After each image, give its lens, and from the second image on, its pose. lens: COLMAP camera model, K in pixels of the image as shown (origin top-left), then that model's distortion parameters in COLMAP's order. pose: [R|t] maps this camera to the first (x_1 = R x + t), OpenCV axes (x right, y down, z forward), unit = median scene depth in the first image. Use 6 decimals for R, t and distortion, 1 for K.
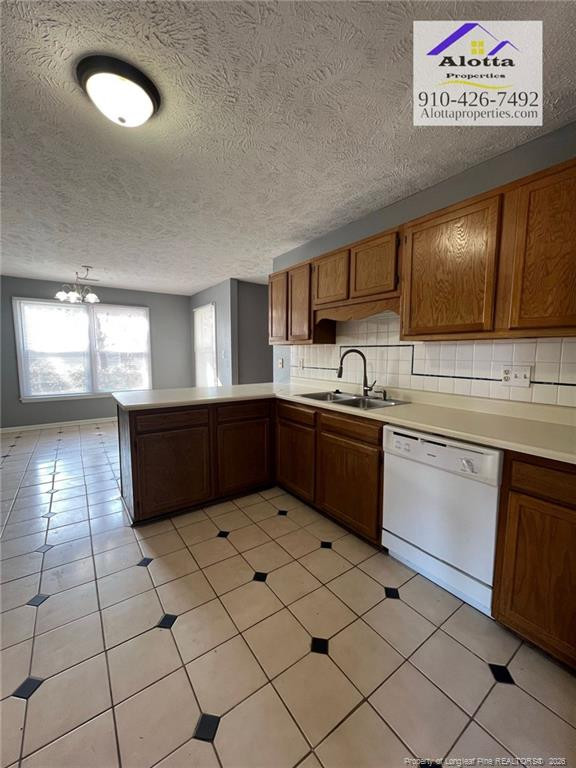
lens RADIAL K [[304.3, 0, 288.4], [0, 304.3, 382.5], [0, 0, 1]] dist [0.003283, 0.000112]
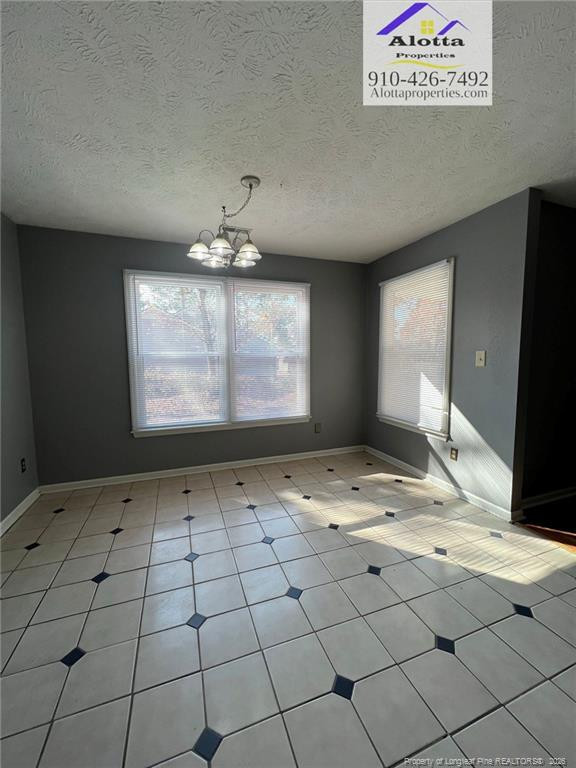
lens RADIAL K [[304.3, 0, 287.0], [0, 304.3, 387.1], [0, 0, 1]] dist [0.003283, 0.000112]
pose [[0.969756, 0.012494, -0.243756, -0.379381], [-0.015369, 0.999833, -0.009898, -0.031897], [0.243592, 0.013345, 0.969786, 0.426860]]
